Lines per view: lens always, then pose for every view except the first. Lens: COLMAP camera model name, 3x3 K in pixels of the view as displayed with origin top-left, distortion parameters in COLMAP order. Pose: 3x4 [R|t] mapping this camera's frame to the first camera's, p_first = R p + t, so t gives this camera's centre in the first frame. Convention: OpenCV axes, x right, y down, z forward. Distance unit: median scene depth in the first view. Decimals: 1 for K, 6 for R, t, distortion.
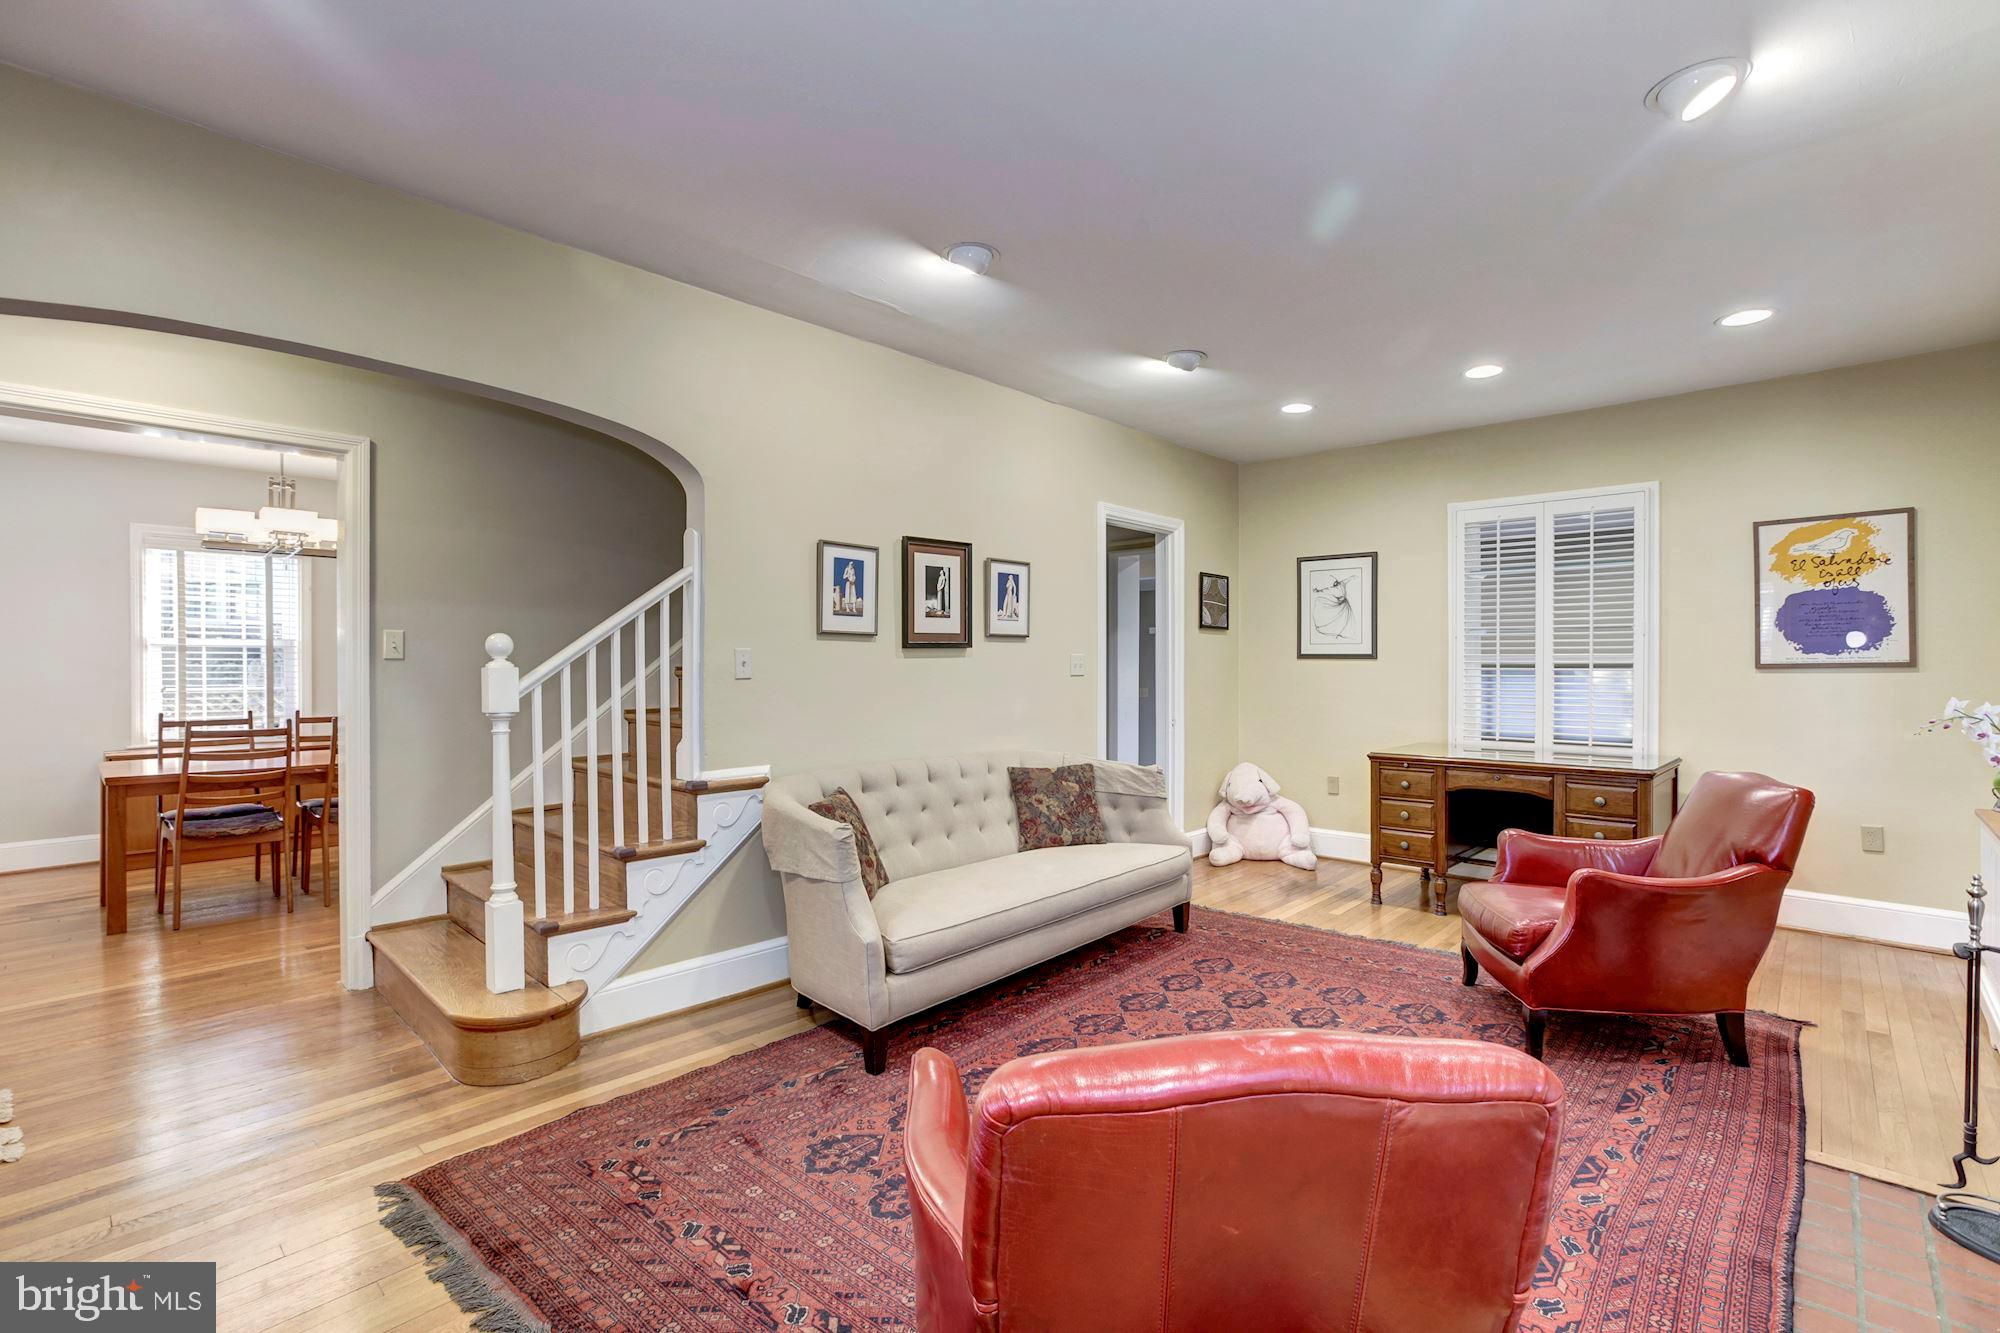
lens RADIAL K [[910.5, 0, 1007.3], [0, 910.5, 662.2], [0, 0, 1]] dist [-0.034827, 0.017670]
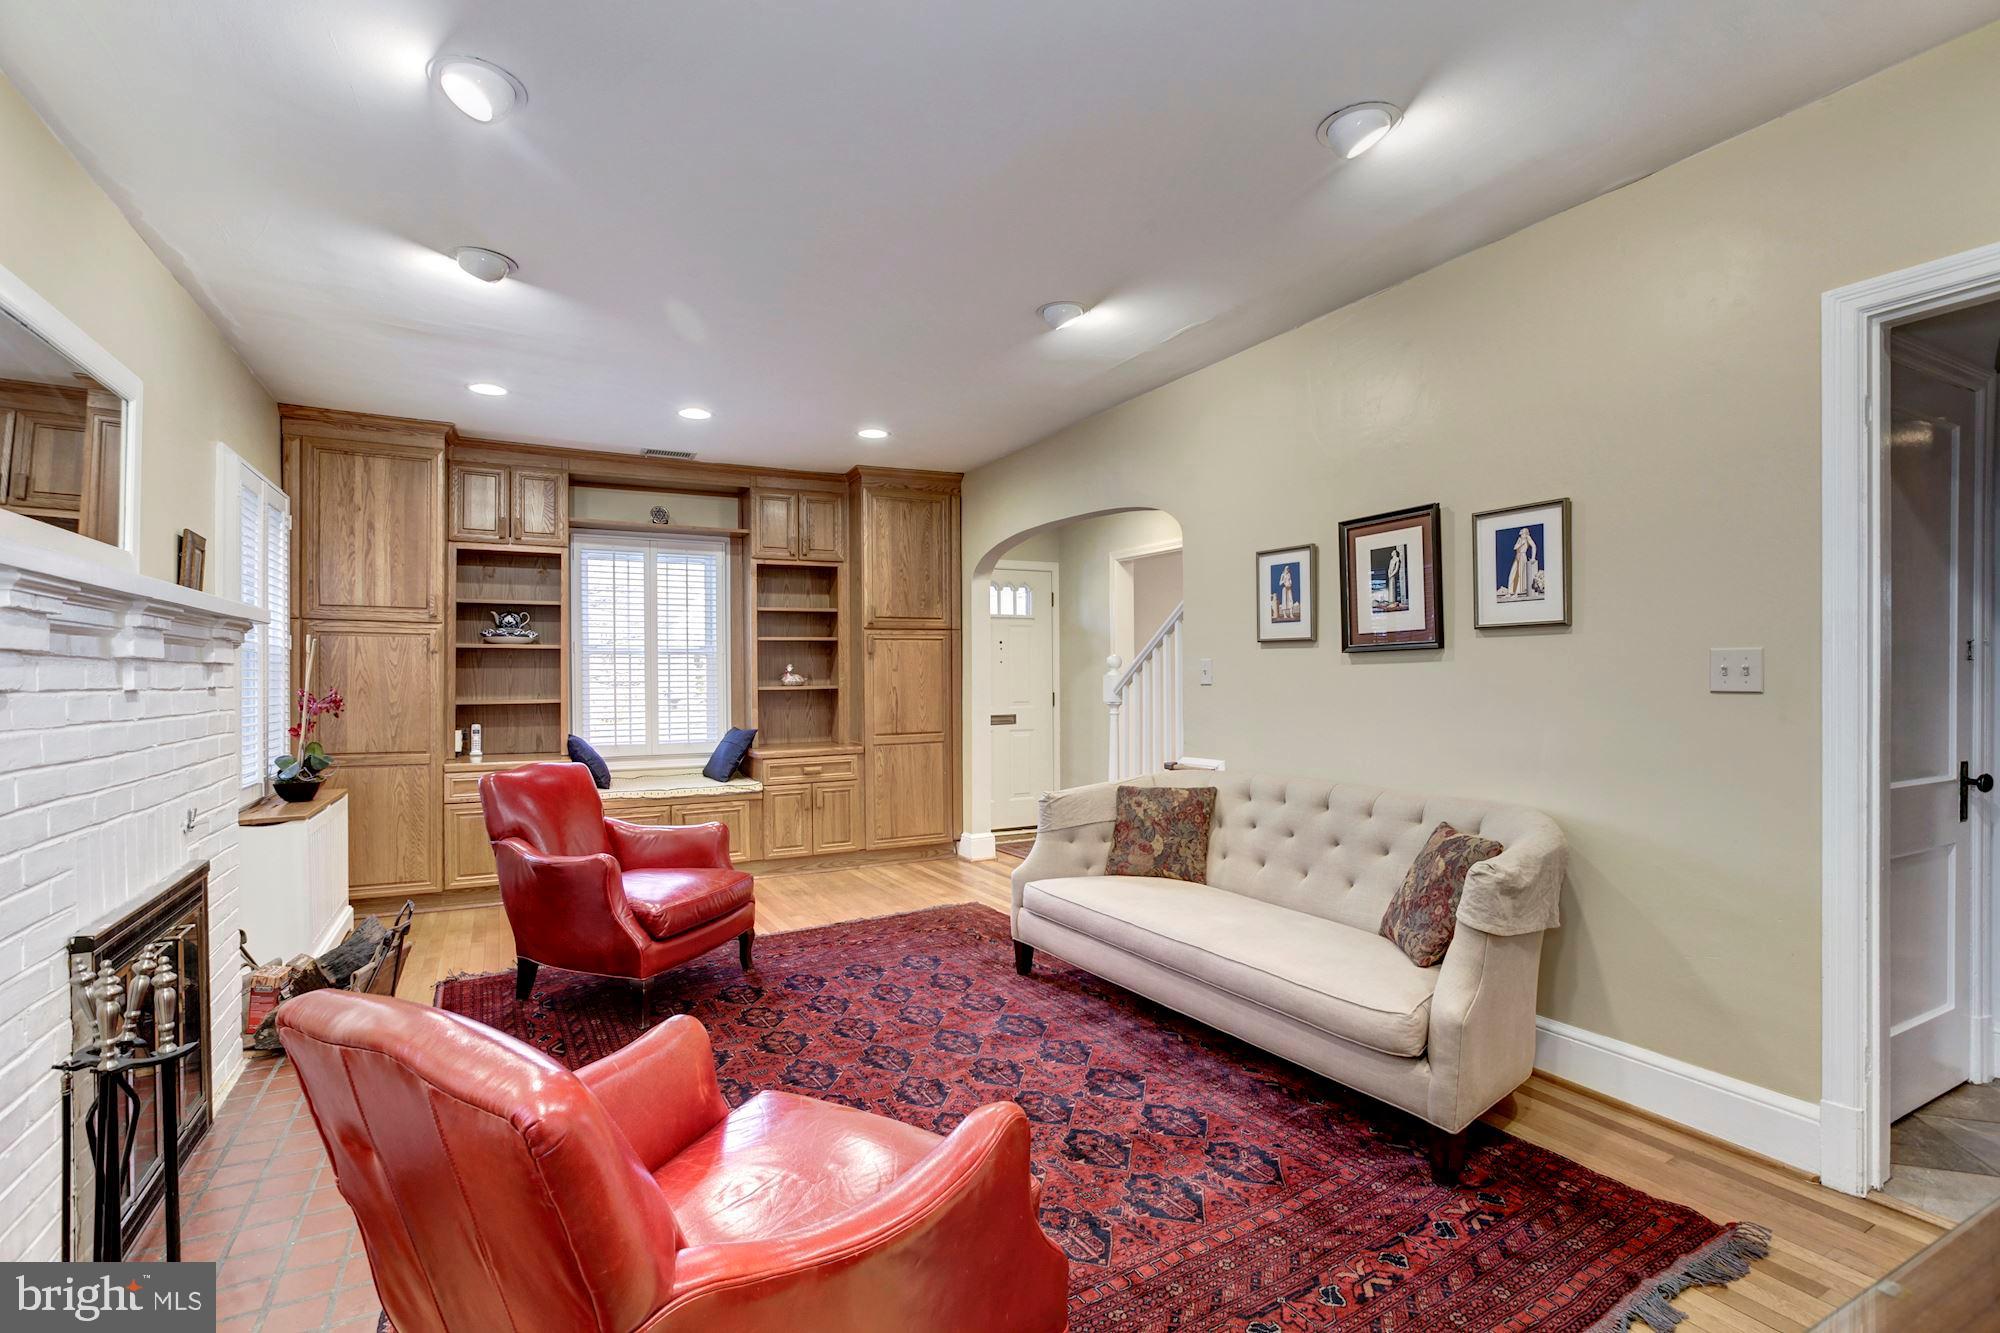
lens RADIAL K [[910.5, 0, 1000.2], [0, 910.5, 669.3], [0, 0, 1]] dist [-0.034827, 0.017670]
pose [[-0.321332, -0.000868, -0.946966, 0.777226], [0.008862, 0.999953, -0.003923, 0.000410], [0.946925, -0.009653, -0.321310, 0.942856]]
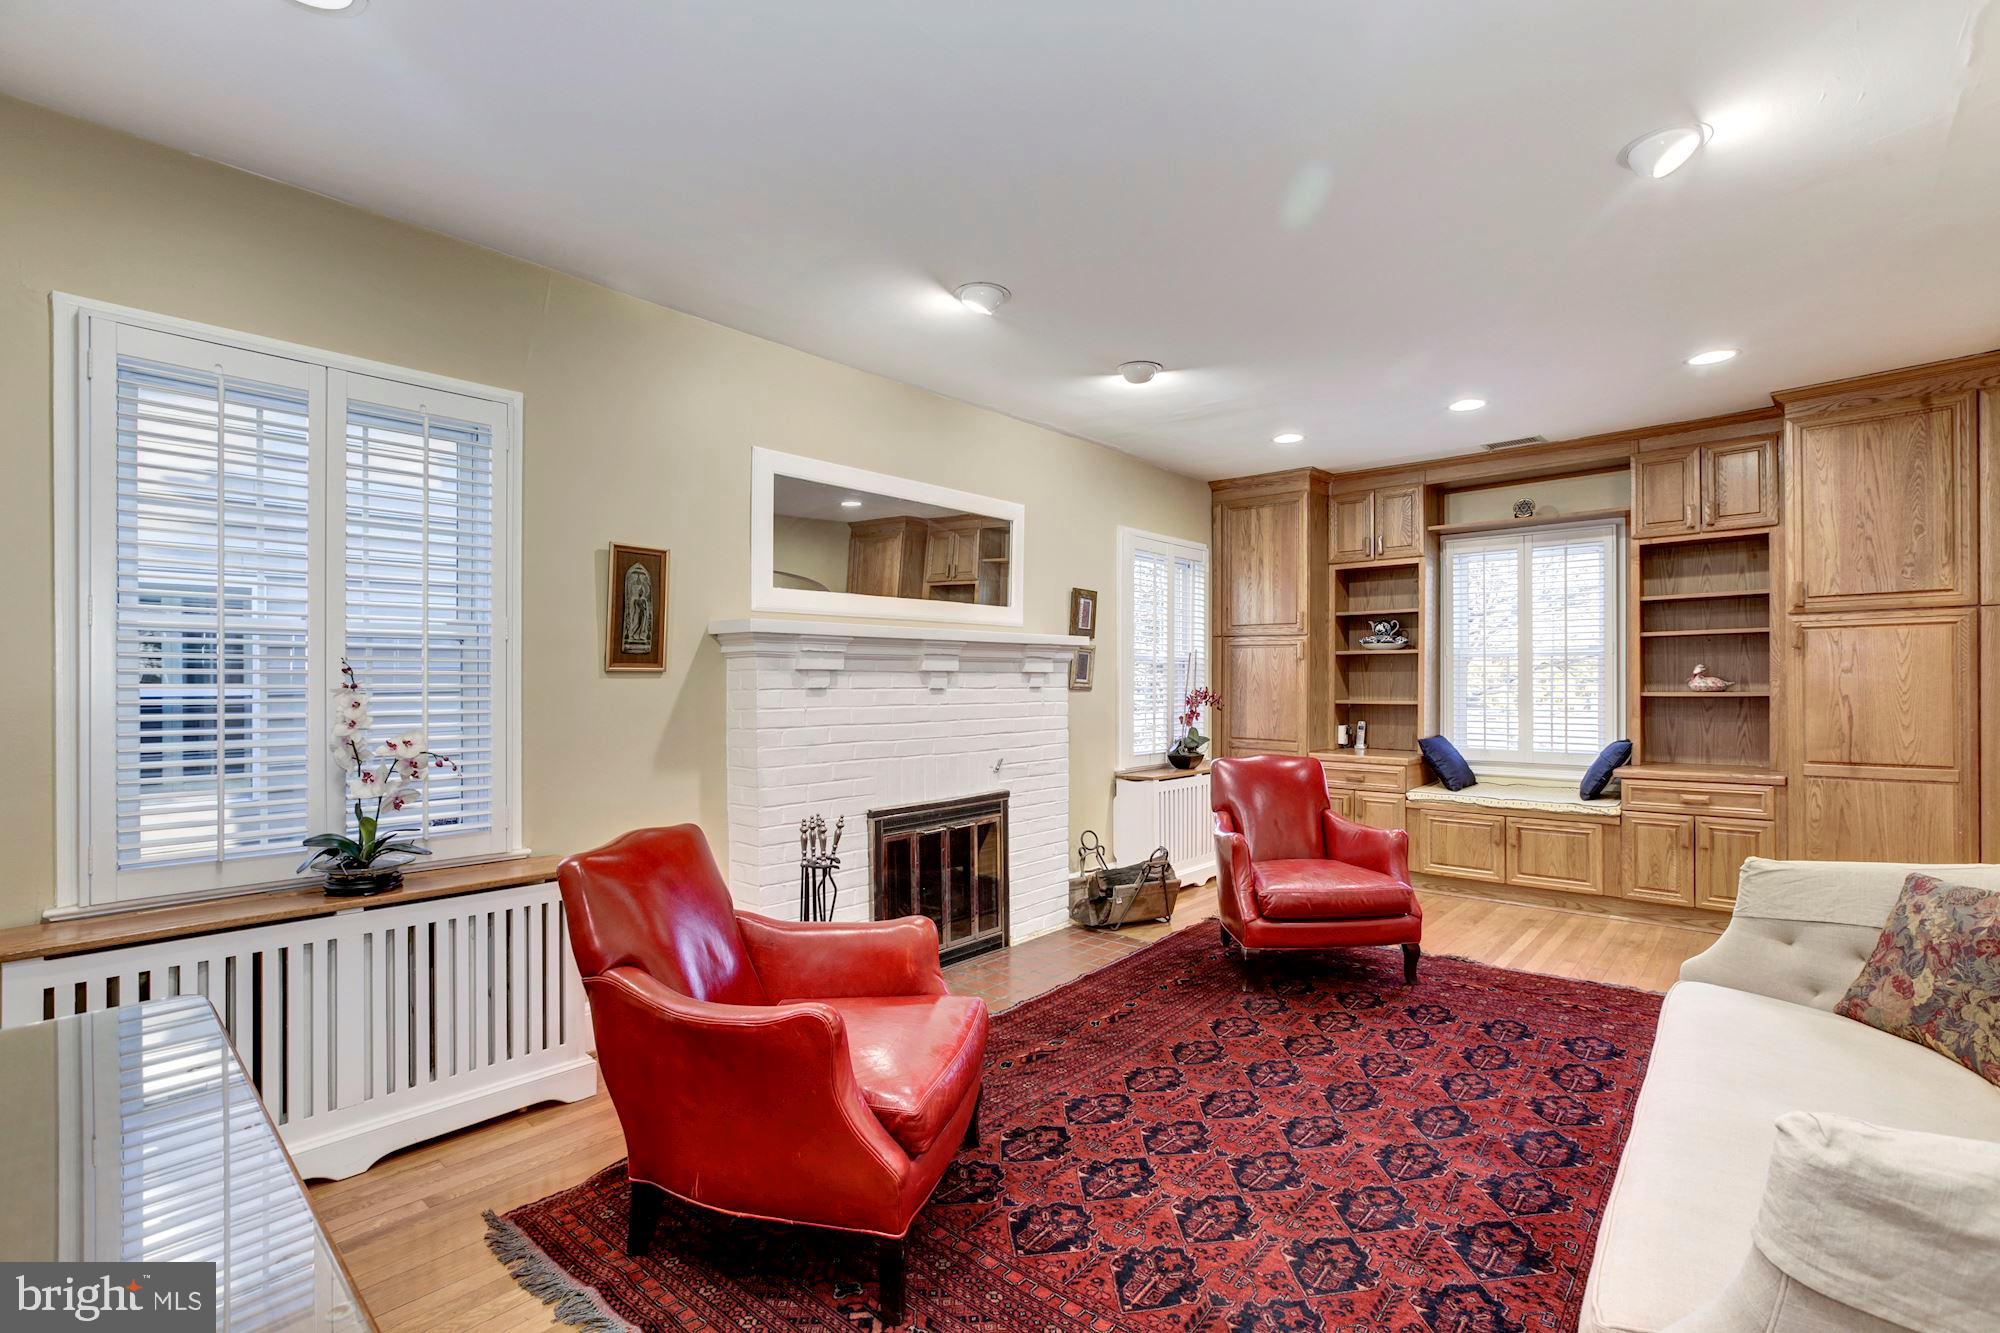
lens RADIAL K [[910.5, 0, 1030.2], [0, 910.5, 666.7], [0, 0, 1]] dist [-0.034827, 0.017670]
pose [[-0.999248, 0.006945, -0.038139, 0.384605], [0.007637, 0.999808, -0.018040, 0.000916], [0.038007, -0.018318, -0.999110, 1.278317]]
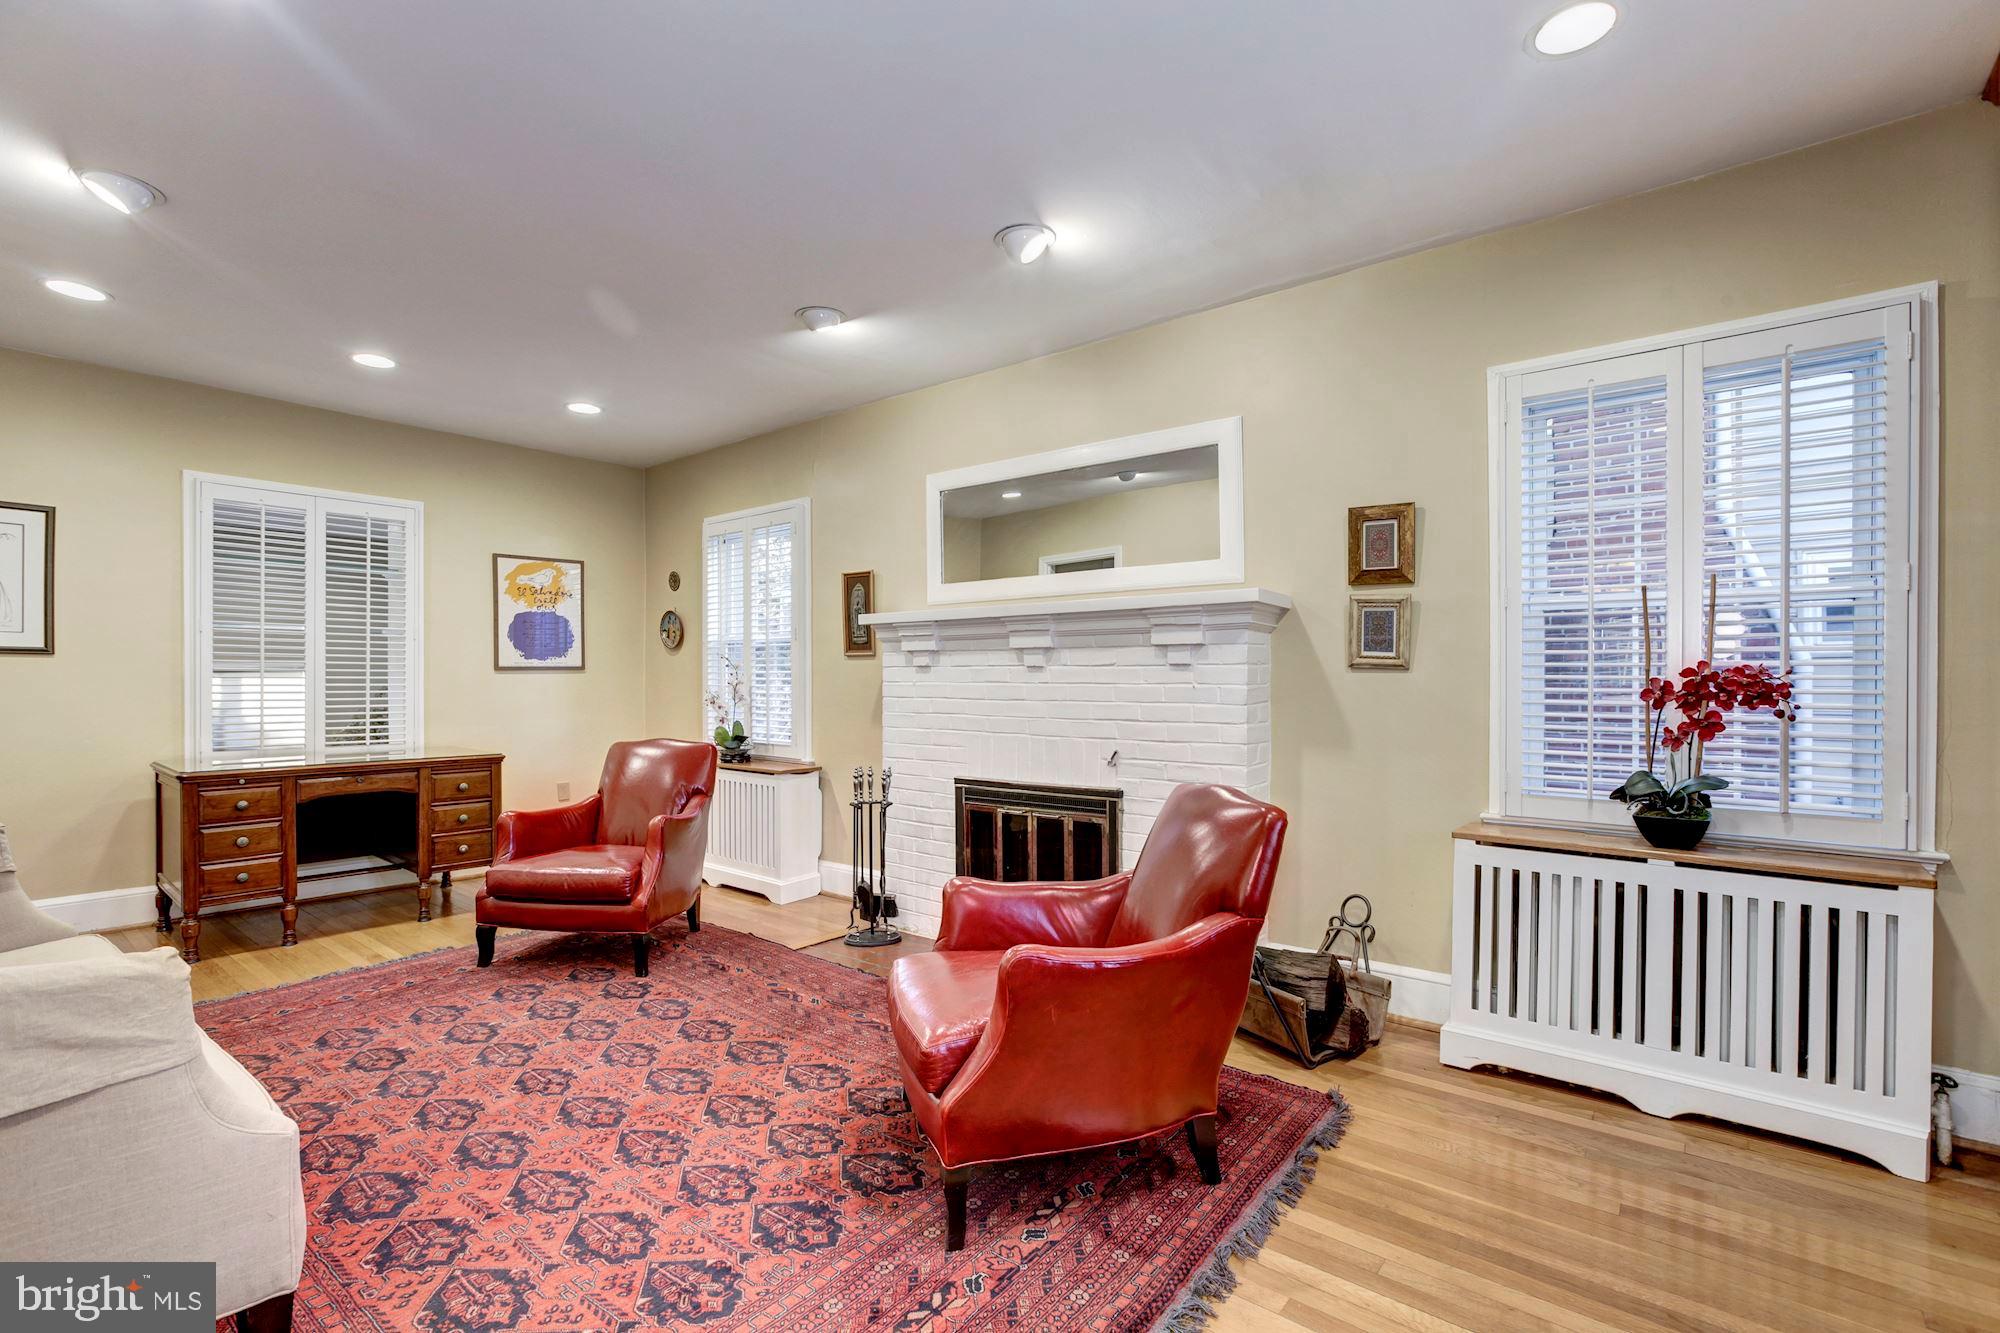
lens RADIAL K [[910.5, 0, 990.7], [0, 910.5, 668.8], [0, 0, 1]] dist [-0.034827, 0.017670]
pose [[-0.058801, 0.013594, 0.998177, -0.480541], [-0.002239, 0.999903, -0.013749, 0.021563], [-0.998267, -0.003043, -0.058764, 0.399809]]
